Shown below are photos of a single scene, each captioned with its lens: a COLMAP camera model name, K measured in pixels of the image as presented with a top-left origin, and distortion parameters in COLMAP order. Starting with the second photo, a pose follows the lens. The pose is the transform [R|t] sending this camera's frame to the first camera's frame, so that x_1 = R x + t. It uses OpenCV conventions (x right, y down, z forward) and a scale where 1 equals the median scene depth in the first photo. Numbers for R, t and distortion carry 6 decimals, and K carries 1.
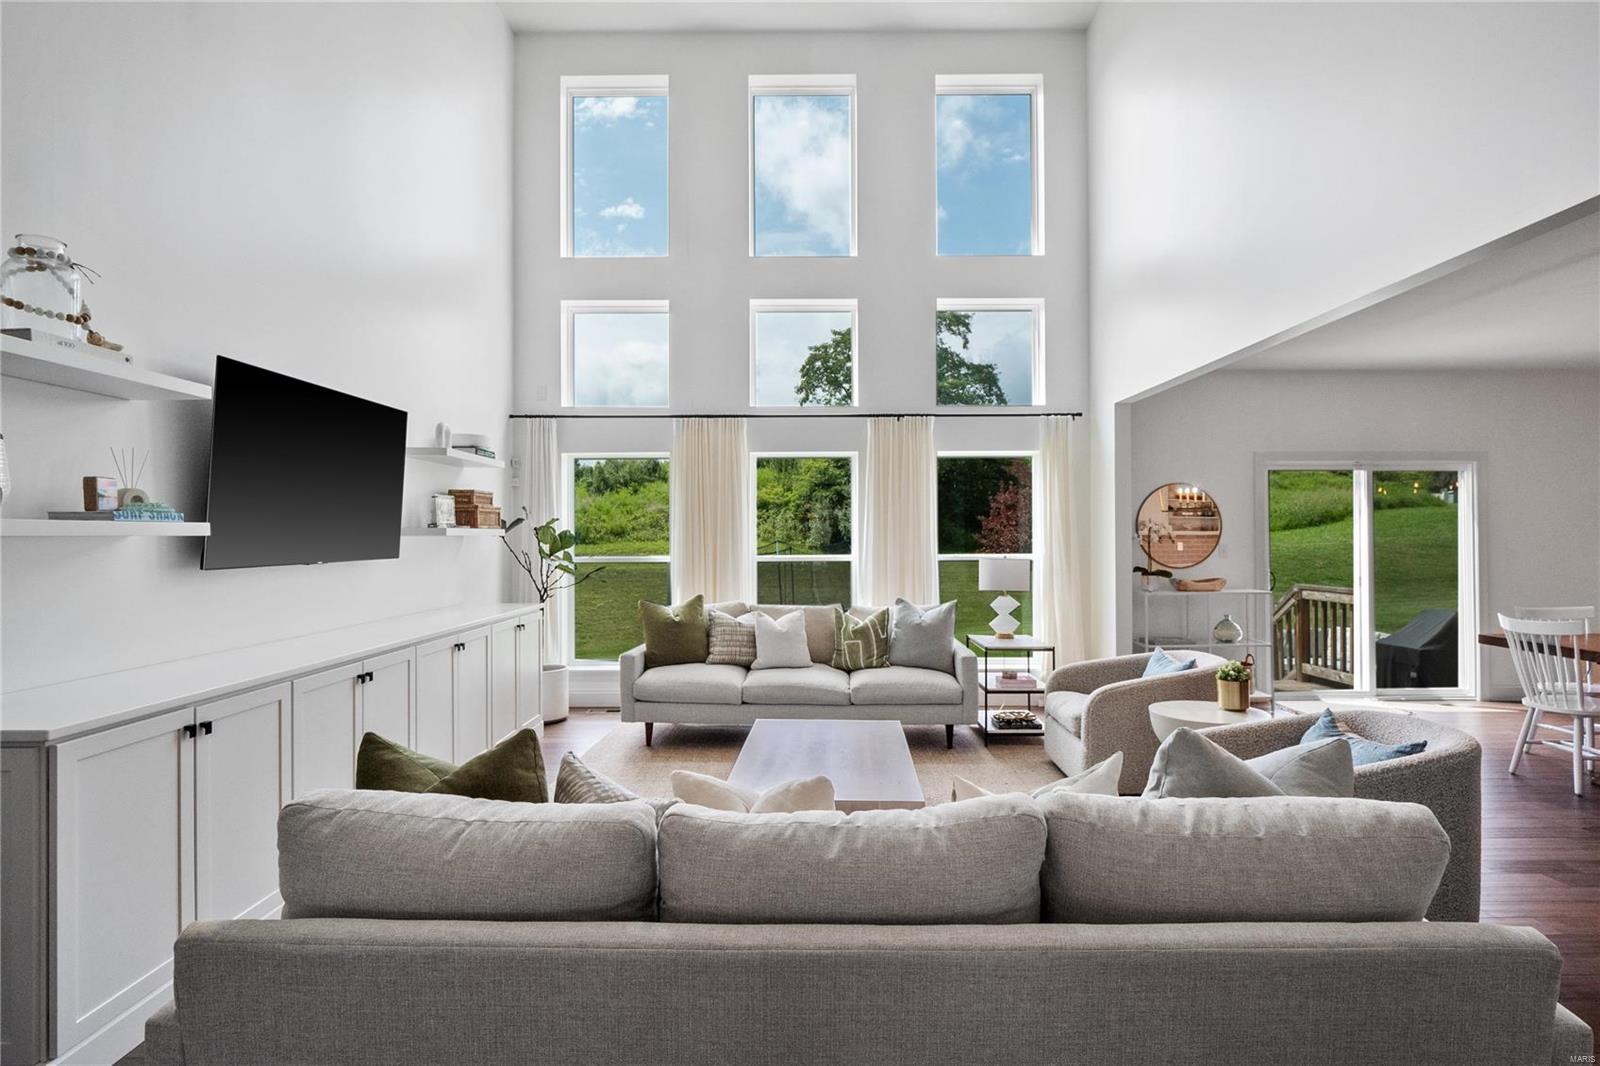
lens RADIAL K [[802.4, 0, 795.0], [0, 802.4, 531.6], [0, 0, 1]] dist [0.002548, -0.007155]
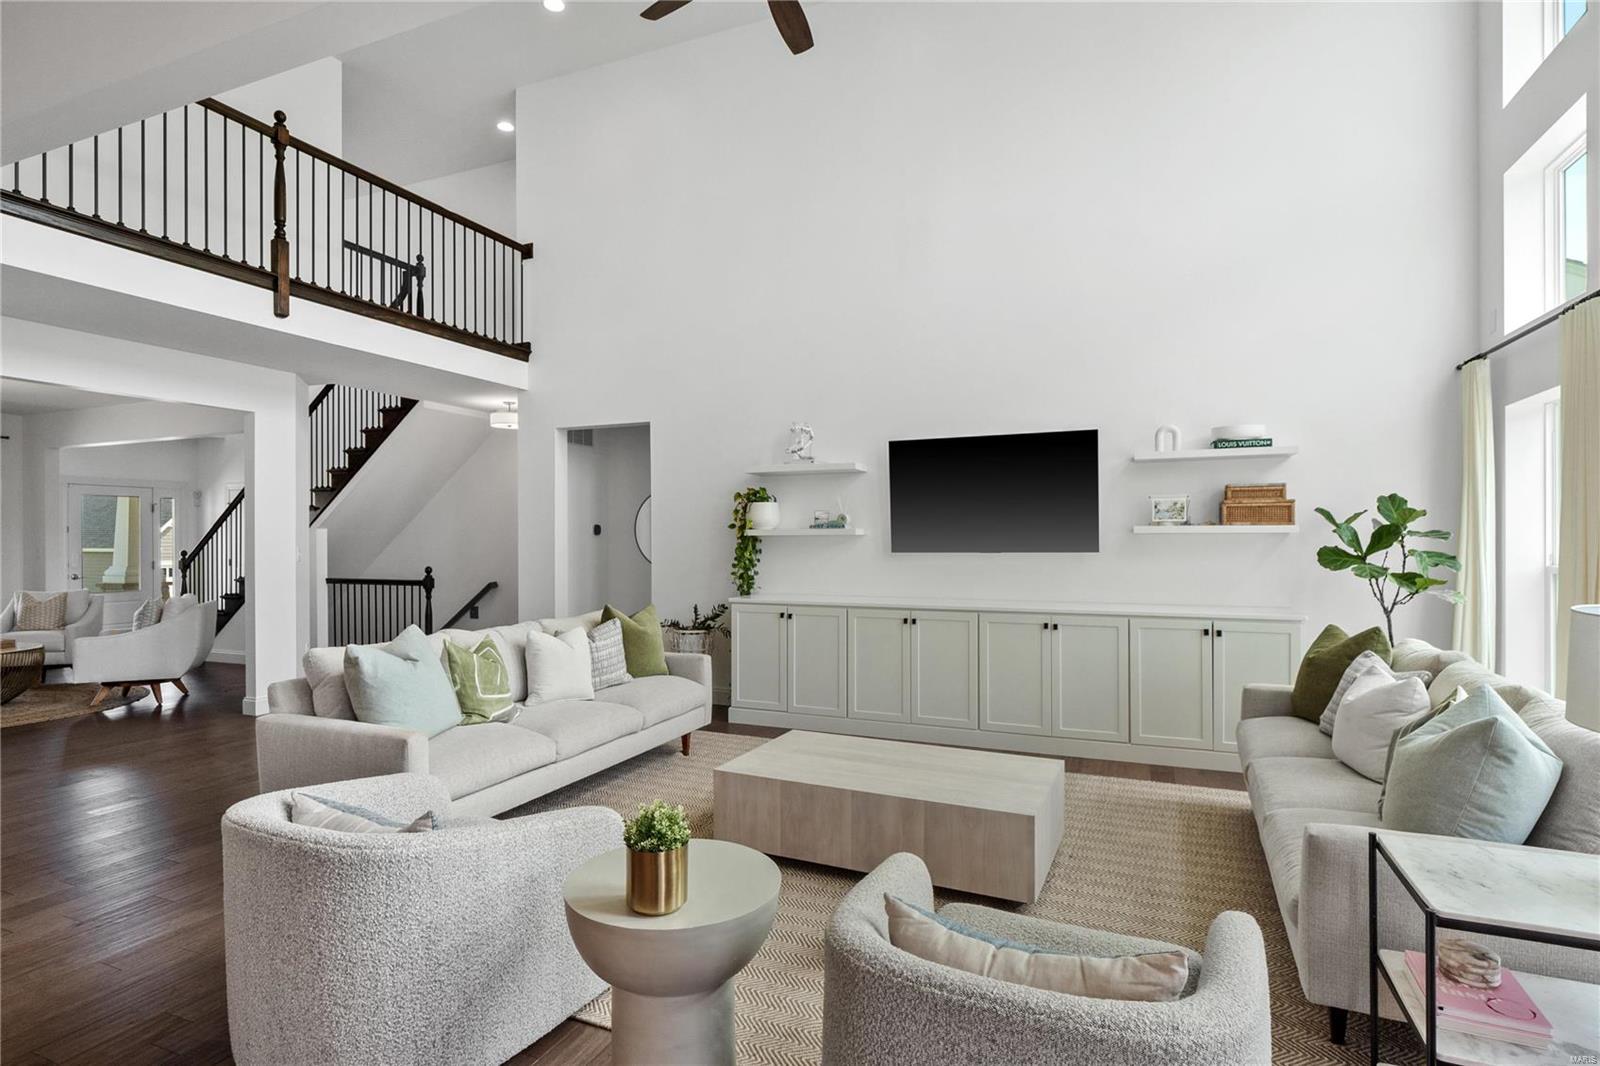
lens RADIAL K [[802.4, 0, 795.0], [0, 802.4, 531.6], [0, 0, 1]] dist [0.002548, -0.007155]
pose [[-0.375789, 0.001093, -0.926705, 0.643868], [0.012002, 0.999921, -0.003688, 0.000988], [0.926628, -0.012509, -0.375772, 0.841105]]
